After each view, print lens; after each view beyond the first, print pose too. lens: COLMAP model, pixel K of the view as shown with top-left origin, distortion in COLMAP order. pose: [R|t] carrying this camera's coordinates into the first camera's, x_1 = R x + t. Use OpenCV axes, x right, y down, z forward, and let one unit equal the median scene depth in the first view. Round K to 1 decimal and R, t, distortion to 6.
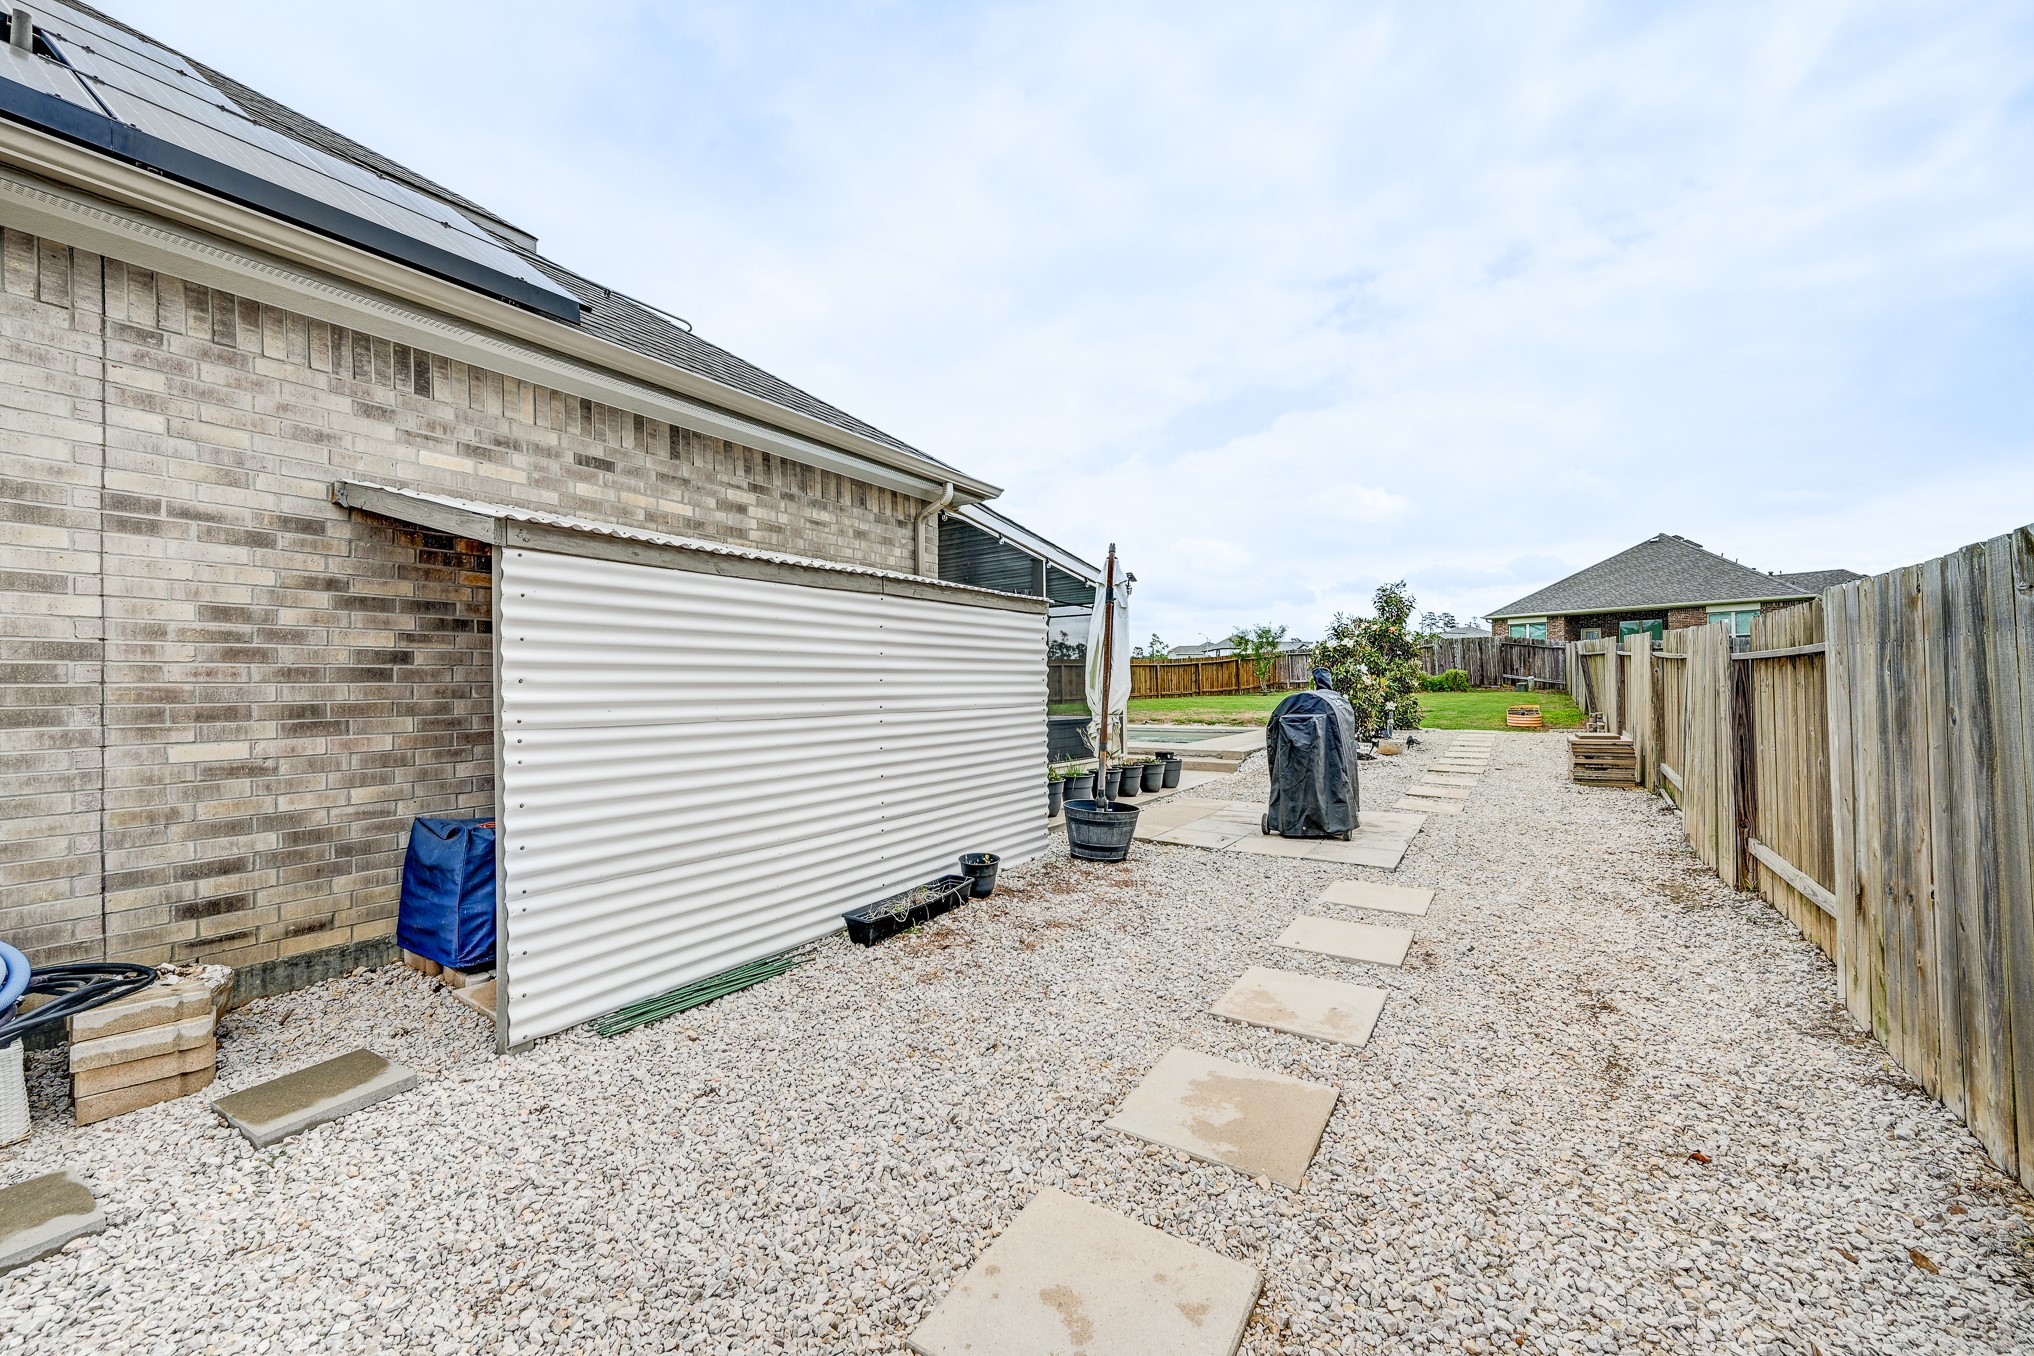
lens RADIAL K [[794.5, 0, 1030.1], [0, 794.5, 678.0], [0, 0, 1]] dist [-0.002017, 0.000251]
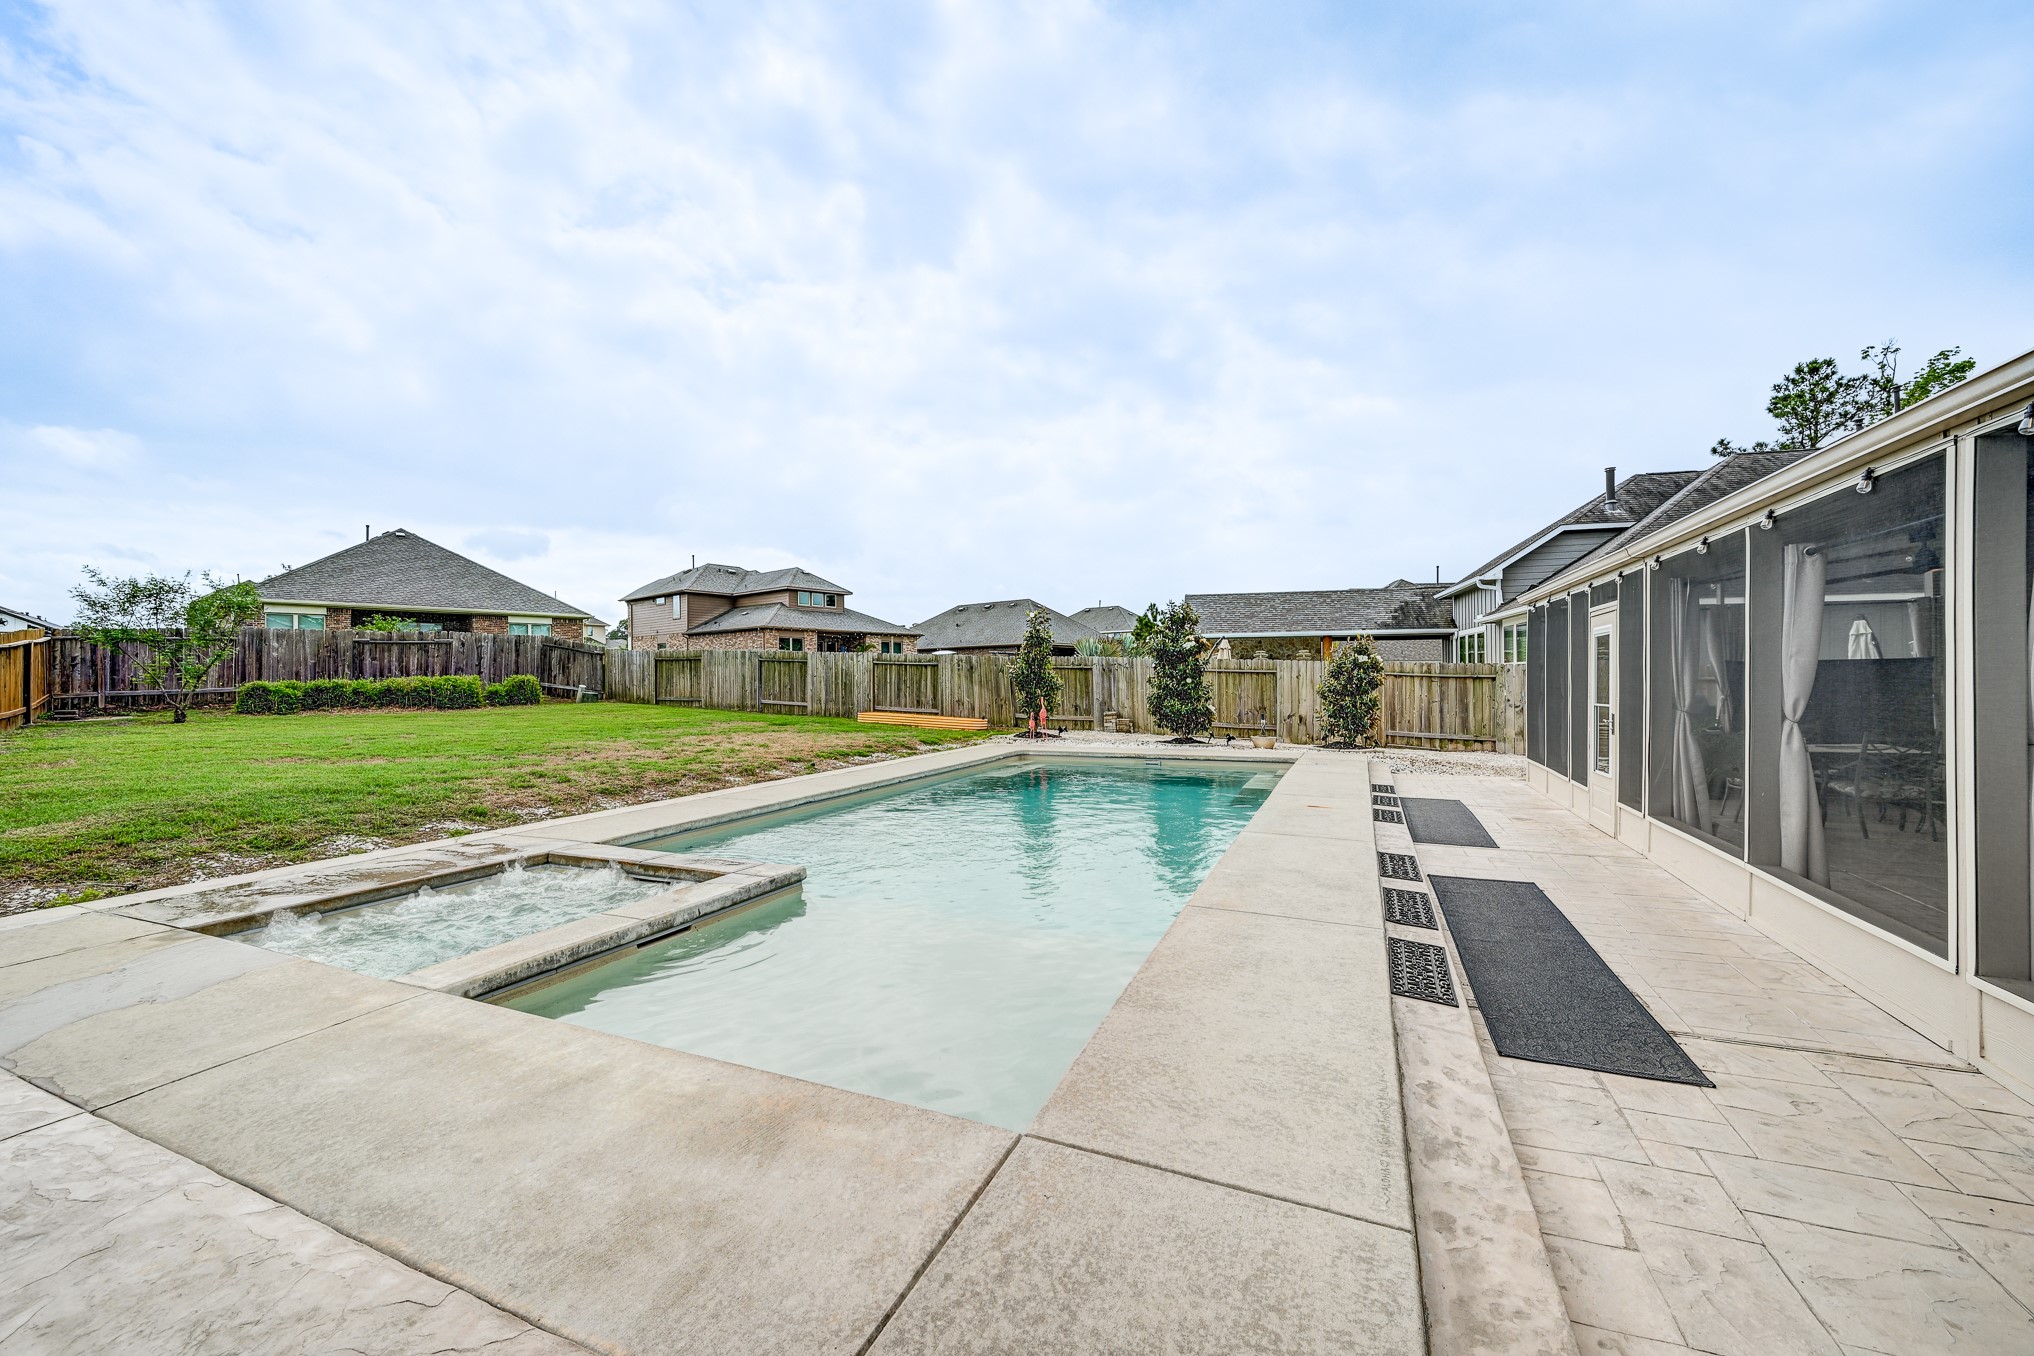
lens RADIAL K [[794.5, 0, 1007.0], [0, 794.5, 679.8], [0, 0, 1]] dist [-0.002017, 0.000251]
pose [[-0.149959, 0.010174, 0.988640, -0.249032], [0.001389, 0.999948, -0.010080, 0.001749], [-0.988691, -0.000138, -0.149965, 0.551517]]
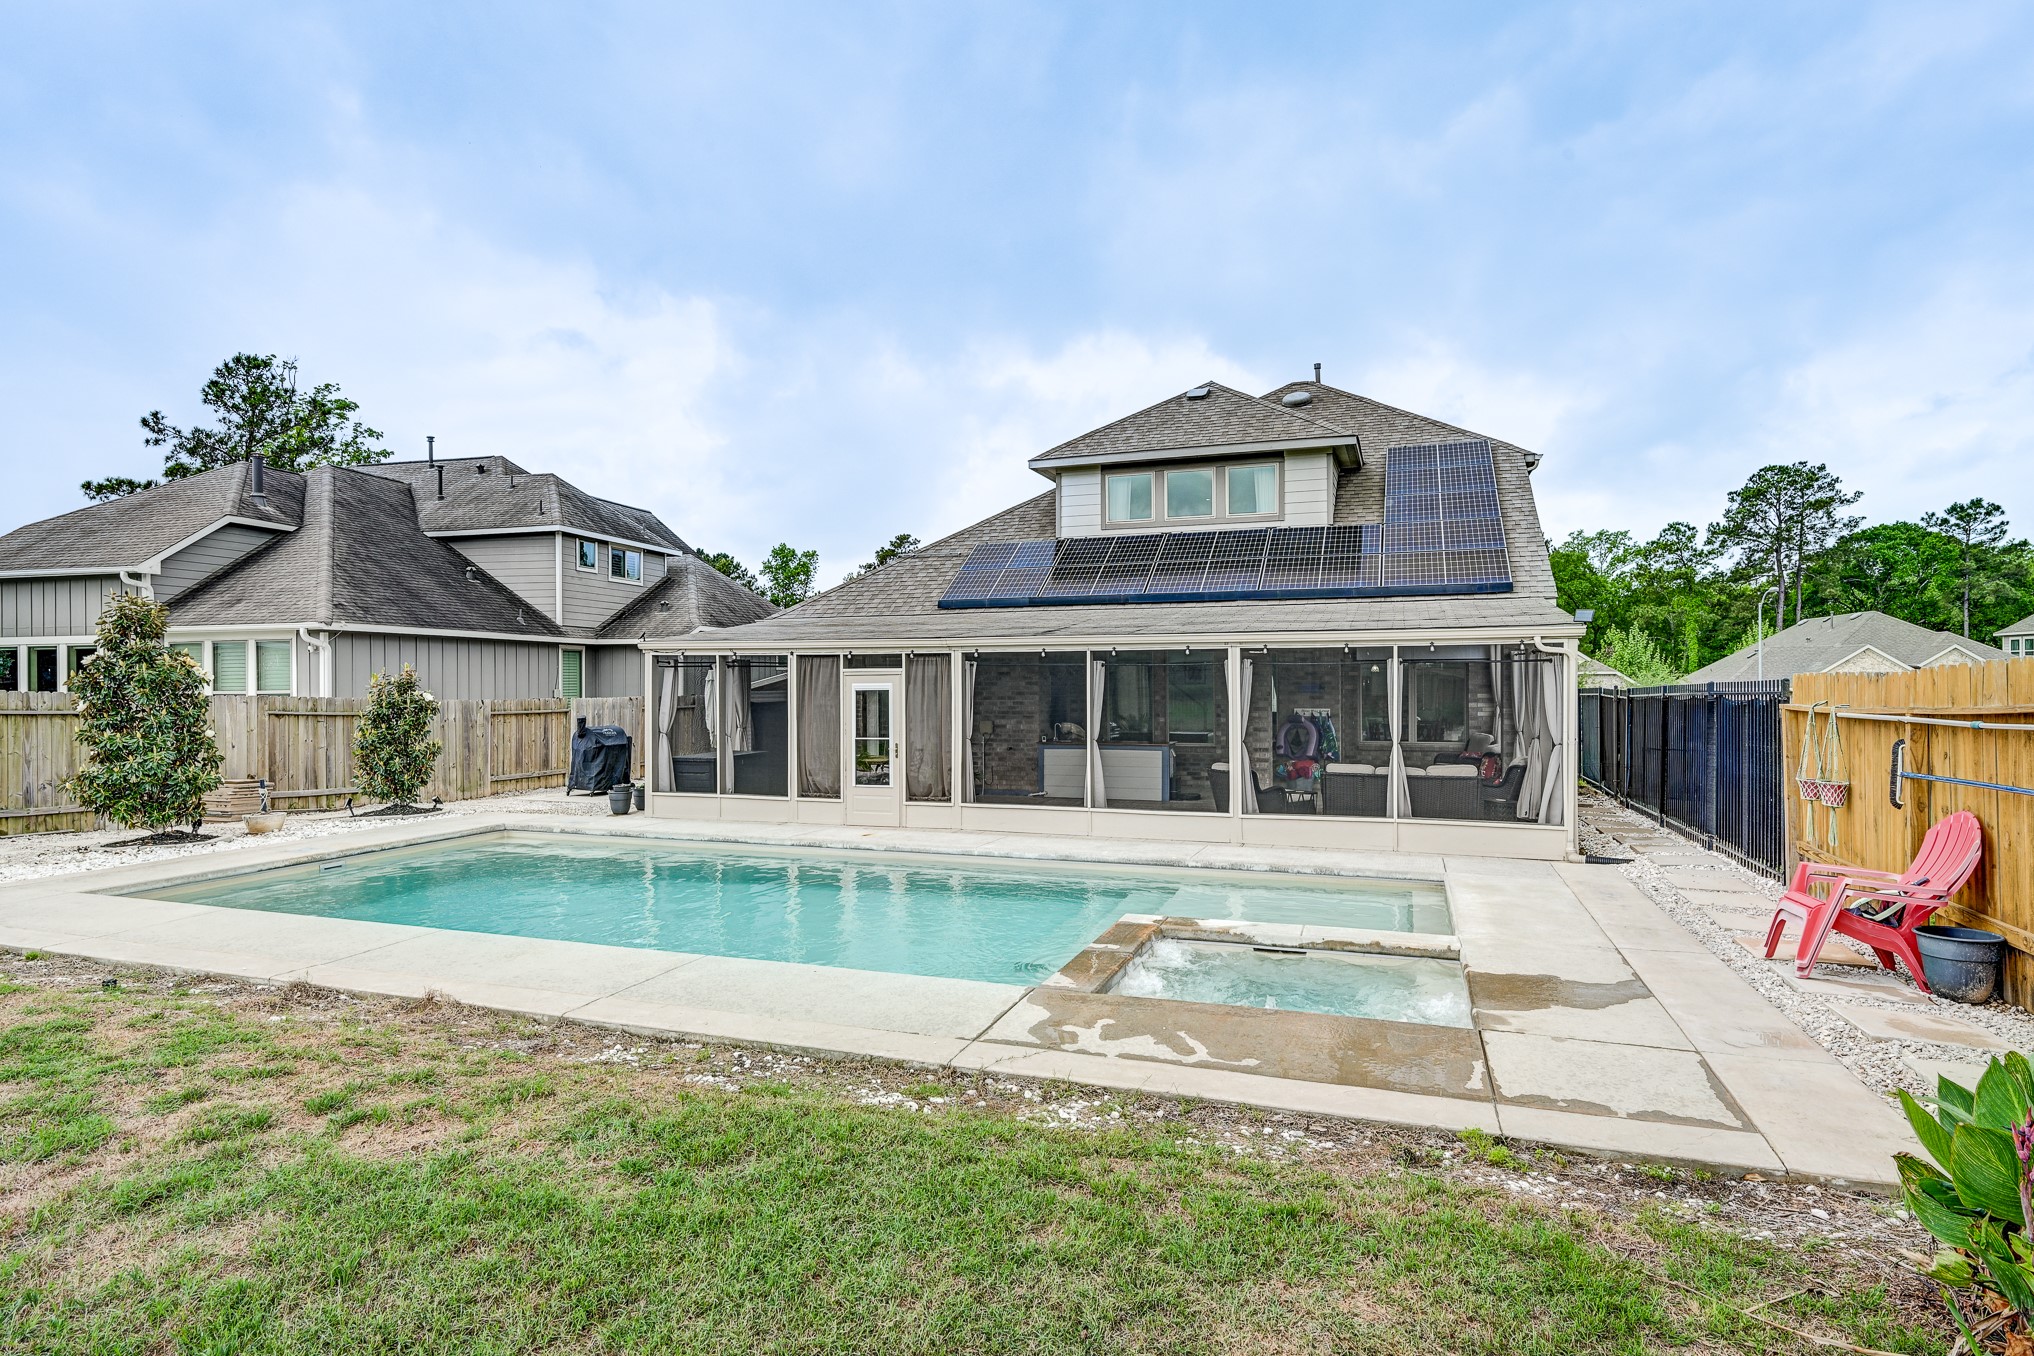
lens RADIAL K [[1098.8, 0, 1014.6], [0, 1098.8, 682.1], [0, 0, 1]] dist [0.001693, -0.000489]
pose [[-0.976539, 0.013258, -0.214932, -0.019136], [0.015222, 0.999856, -0.007485, -0.010978], [0.214801, -0.010581, -0.976600, 0.786122]]
